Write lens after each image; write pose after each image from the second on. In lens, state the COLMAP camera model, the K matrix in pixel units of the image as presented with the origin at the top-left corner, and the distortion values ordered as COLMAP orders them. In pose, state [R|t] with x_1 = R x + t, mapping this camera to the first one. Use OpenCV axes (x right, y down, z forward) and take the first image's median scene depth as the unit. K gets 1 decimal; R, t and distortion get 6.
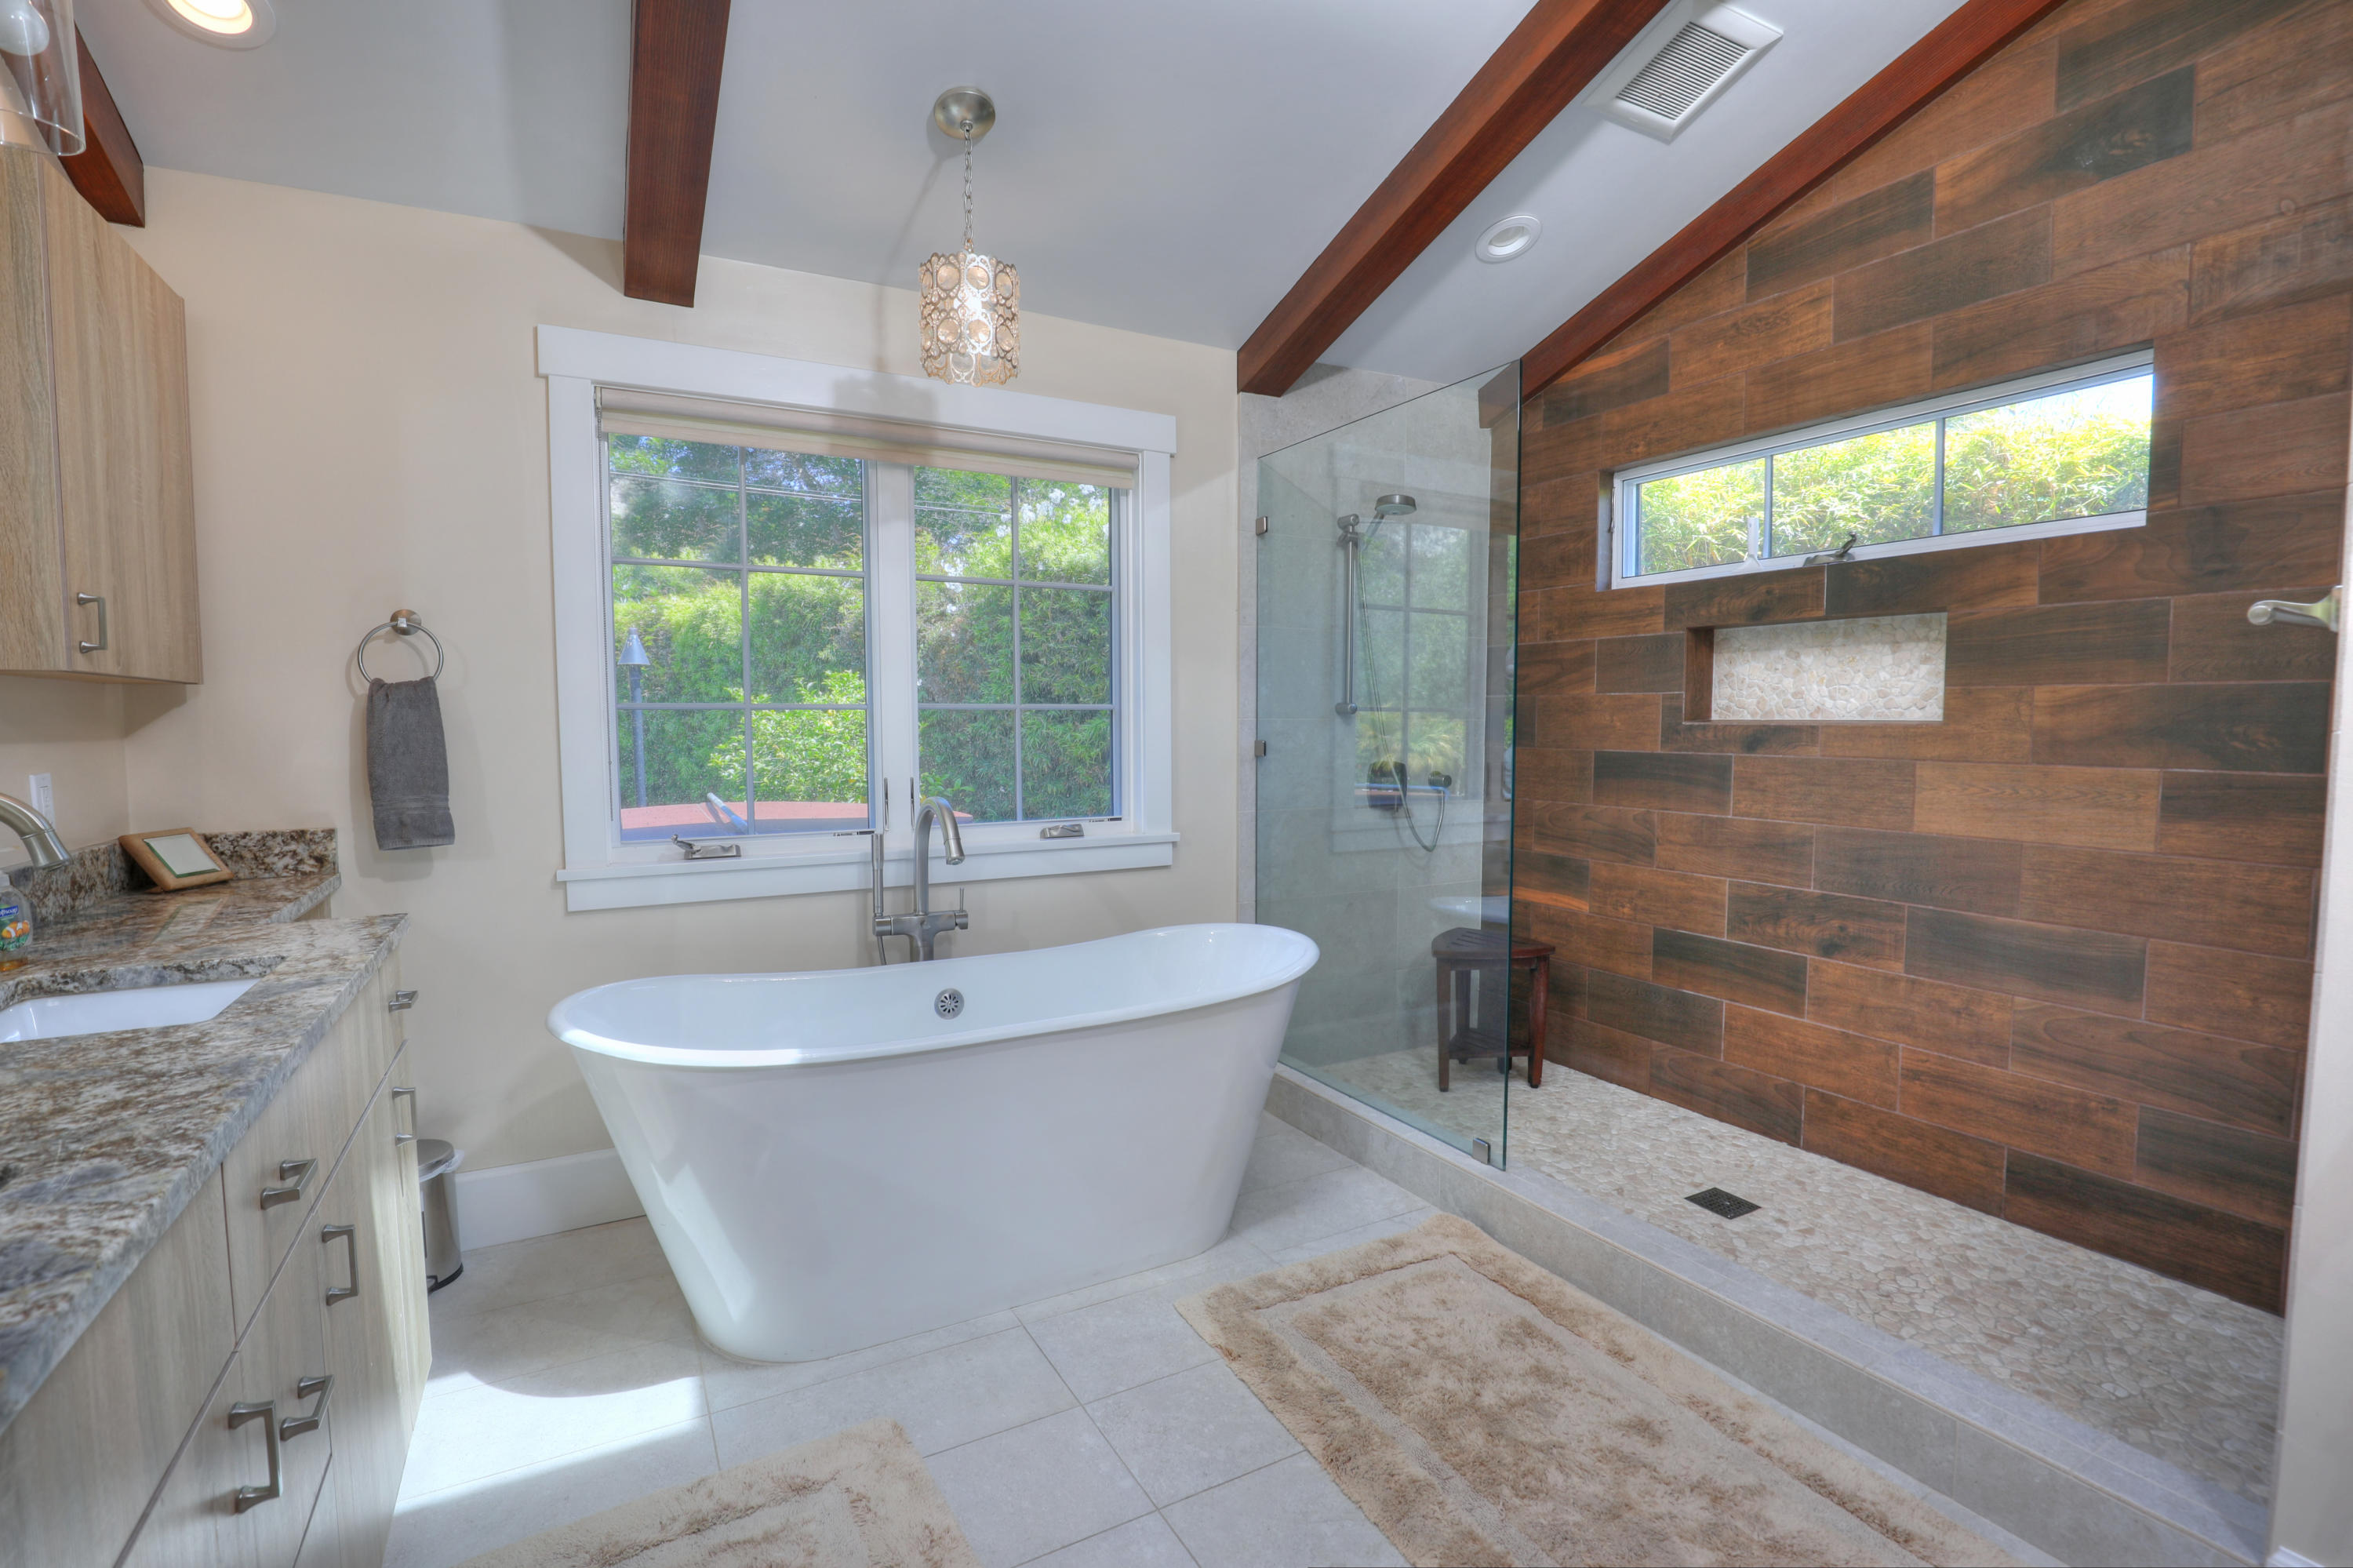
lens RADIAL K [[1076.2, 0, 1181.6], [0, 1076.2, 792.1], [0, 0, 1]] dist [-0.035193, 0.007031]
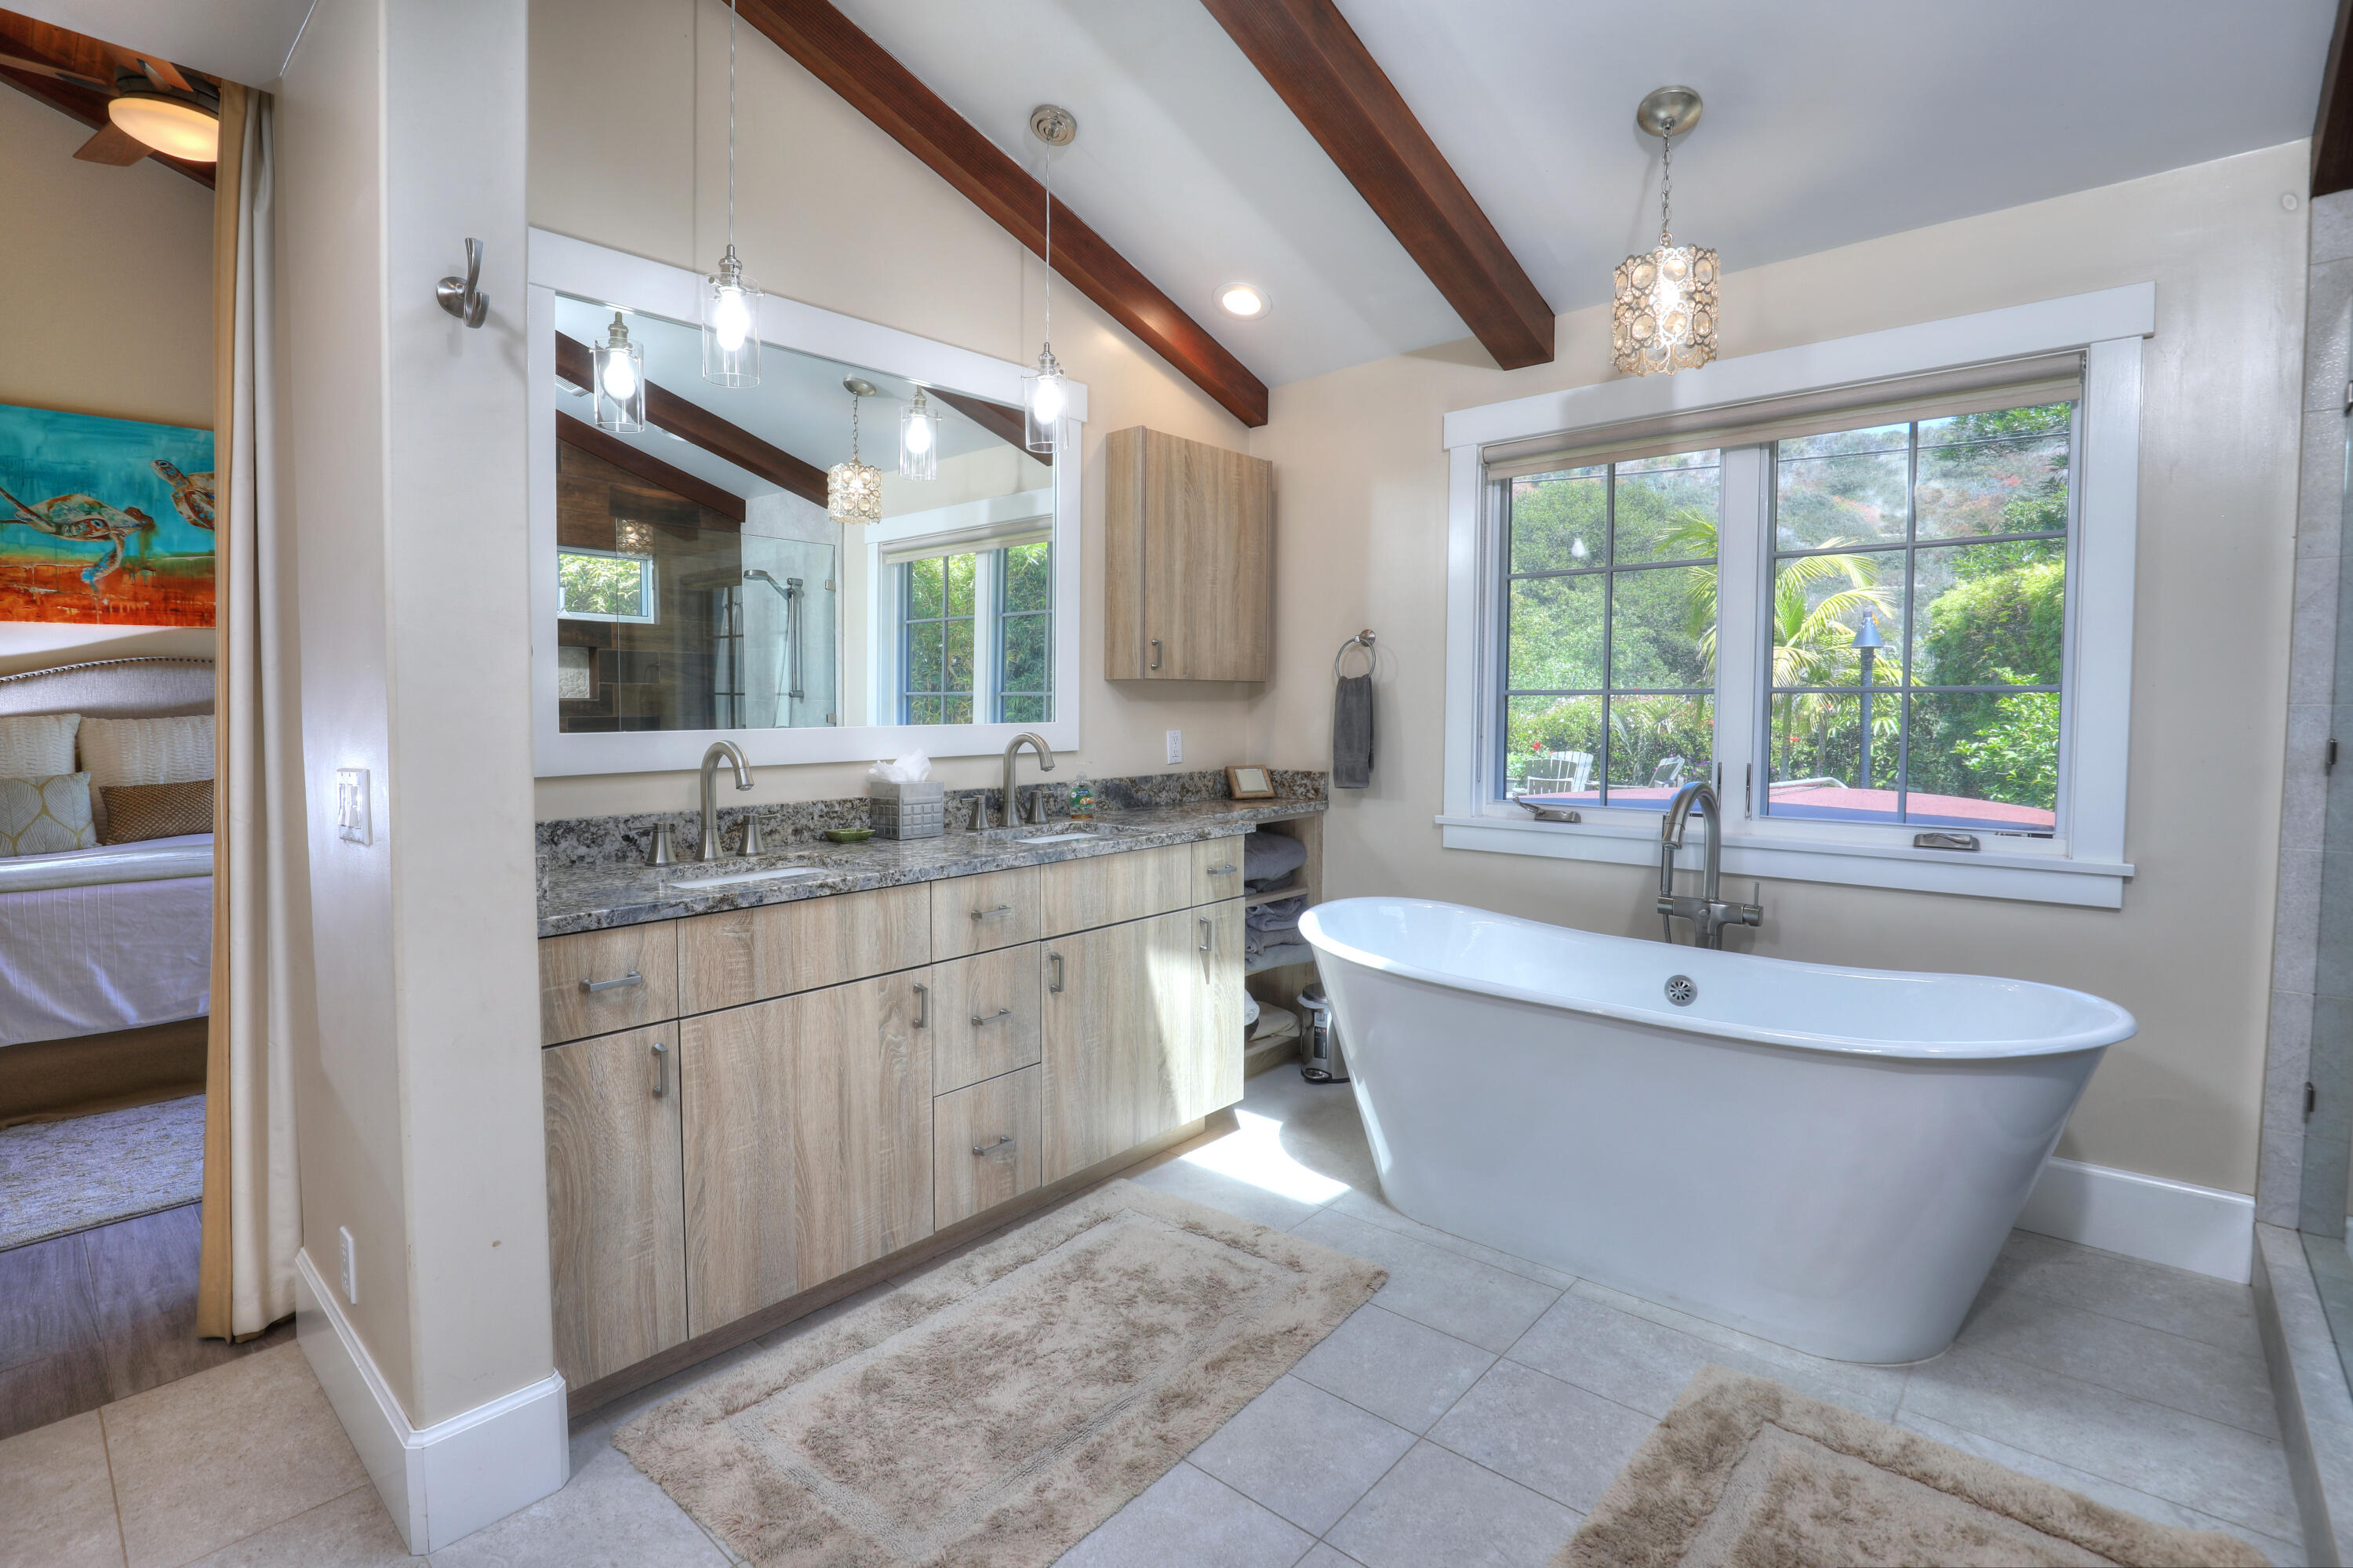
lens RADIAL K [[1076.2, 0, 1212.0], [0, 1076.2, 736.9], [0, 0, 1]] dist [-0.035193, 0.007031]
pose [[0.353530, 0.030038, -0.934941, 0.611842], [-0.063046, 0.997977, 0.008223, -0.019339], [0.933296, 0.056037, 0.354708, 0.262363]]
